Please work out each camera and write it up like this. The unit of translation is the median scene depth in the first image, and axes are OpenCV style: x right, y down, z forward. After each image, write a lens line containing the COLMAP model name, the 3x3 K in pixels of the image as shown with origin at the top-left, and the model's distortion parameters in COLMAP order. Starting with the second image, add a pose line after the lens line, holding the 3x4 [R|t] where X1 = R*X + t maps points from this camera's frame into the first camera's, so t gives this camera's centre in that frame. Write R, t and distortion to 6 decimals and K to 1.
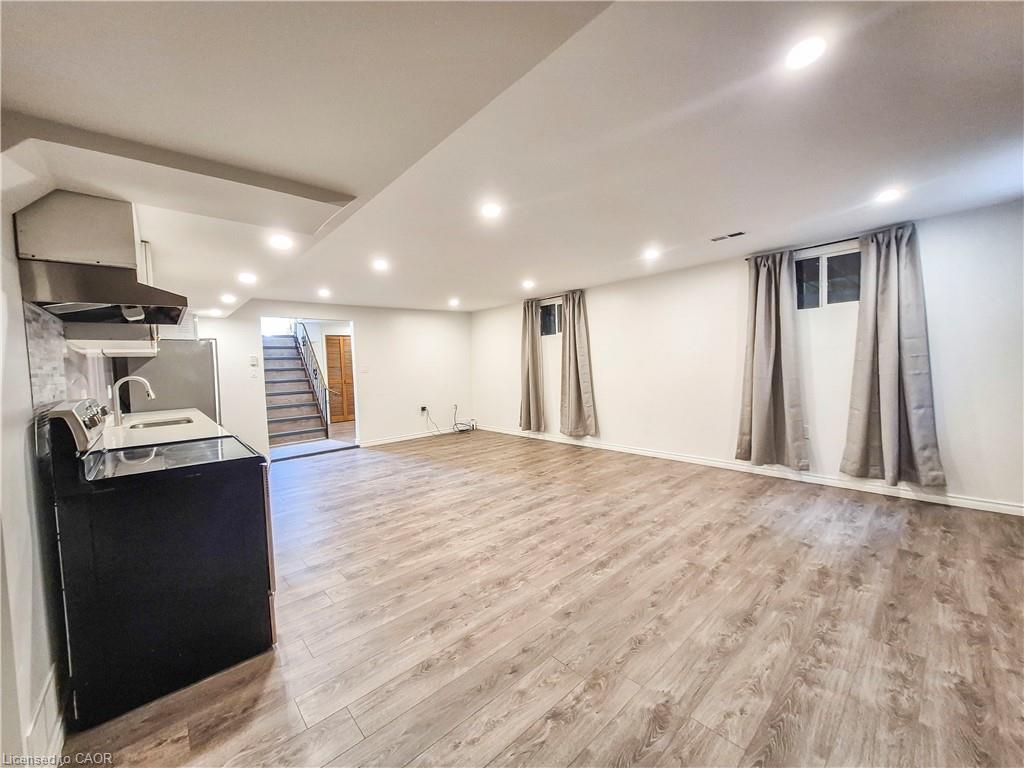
lens RADIAL K [[399.5, 0, 501.3], [0, 399.5, 382.1], [0, 0, 1]] dist [0.000514, -0.001087]
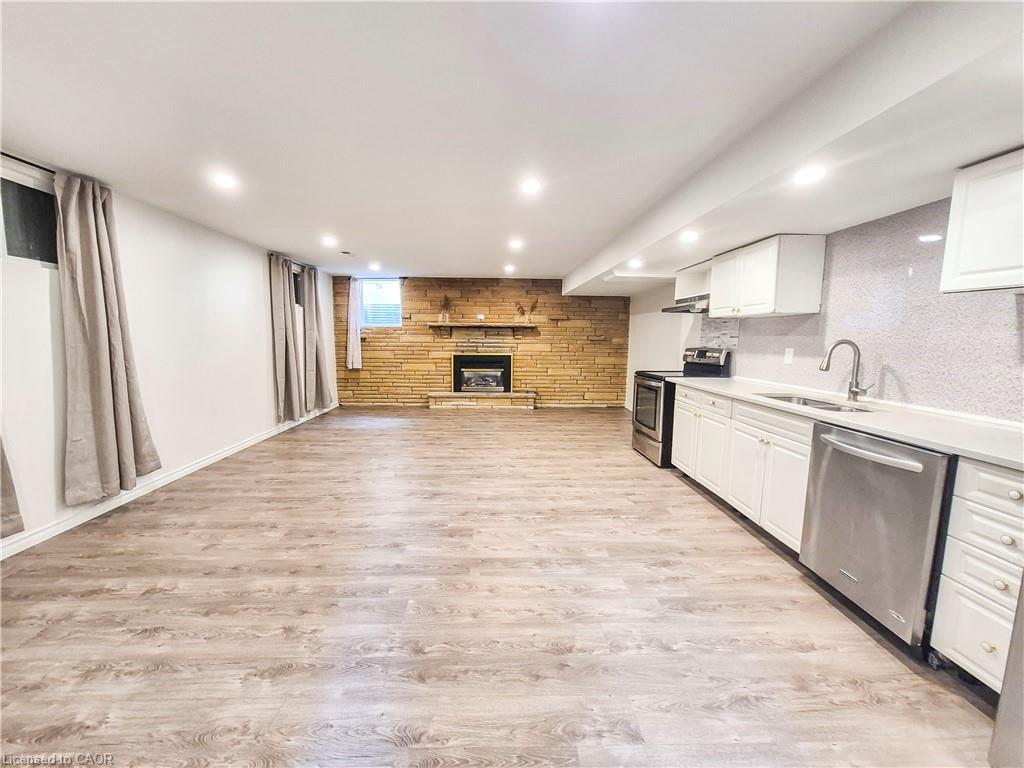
lens RADIAL K [[399.5, 0, 501.3], [0, 399.5, 382.1], [0, 0, 1]] dist [0.000514, -0.001087]
pose [[-0.768566, -0.042558, 0.638354, -0.839973], [0.049161, 0.990906, 0.125251, -0.058014], [-0.637879, 0.127646, -0.759484, 1.873637]]
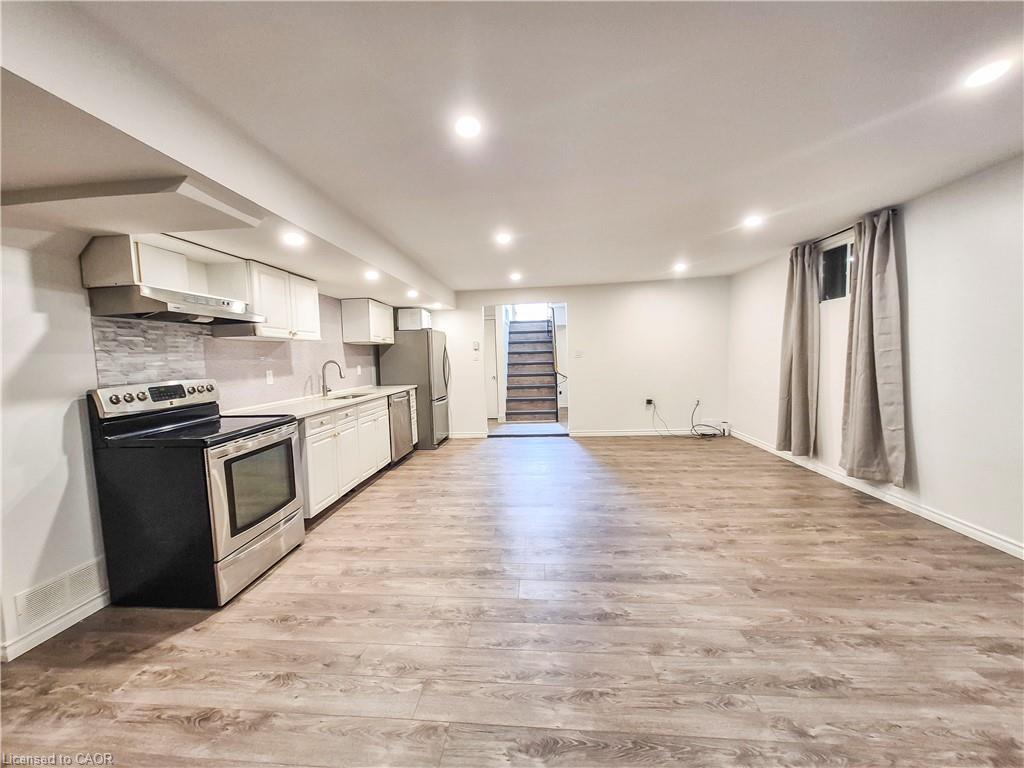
lens RADIAL K [[399.5, 0, 501.3], [0, 399.5, 382.1], [0, 0, 1]] dist [0.000514, -0.001087]
pose [[0.686012, 0.062918, -0.724865, 0.413606], [-0.026518, 0.997754, 0.061507, -0.035979], [0.727107, -0.022973, 0.686140, 0.450947]]
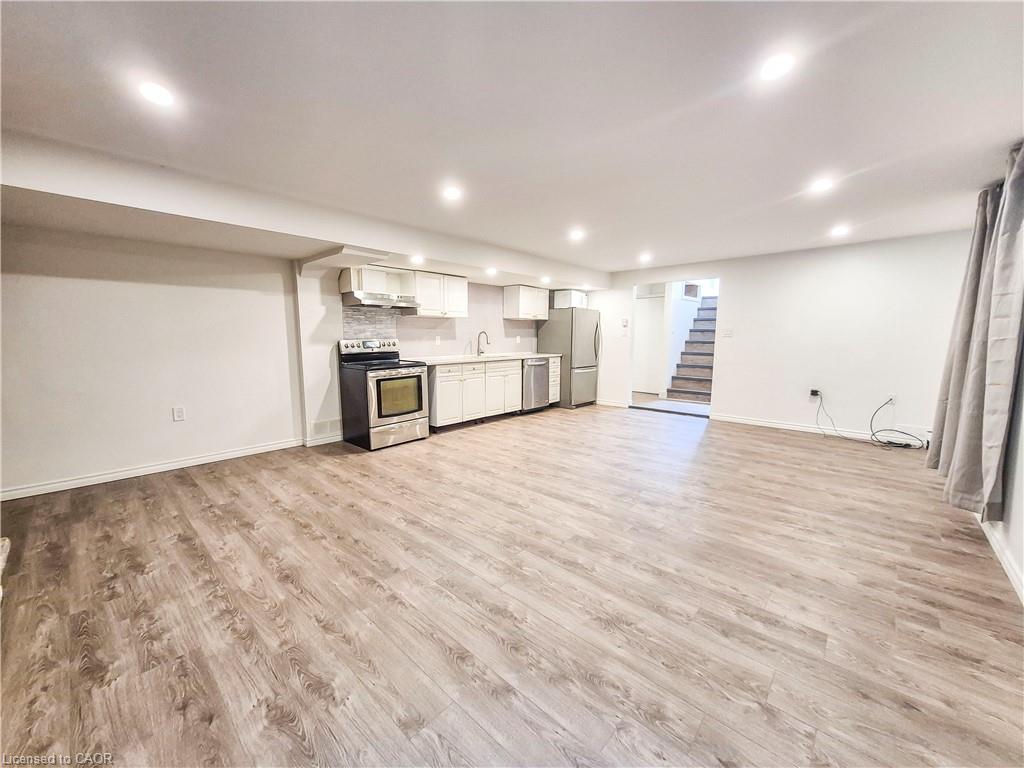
lens RADIAL K [[399.5, 0, 501.3], [0, 399.5, 382.1], [0, 0, 1]] dist [0.000514, -0.001087]
pose [[0.098698, 0.155539, -0.982887, 0.935290], [-0.051256, 0.987193, 0.151074, -0.062667], [0.993797, 0.035468, 0.105406, 0.819721]]
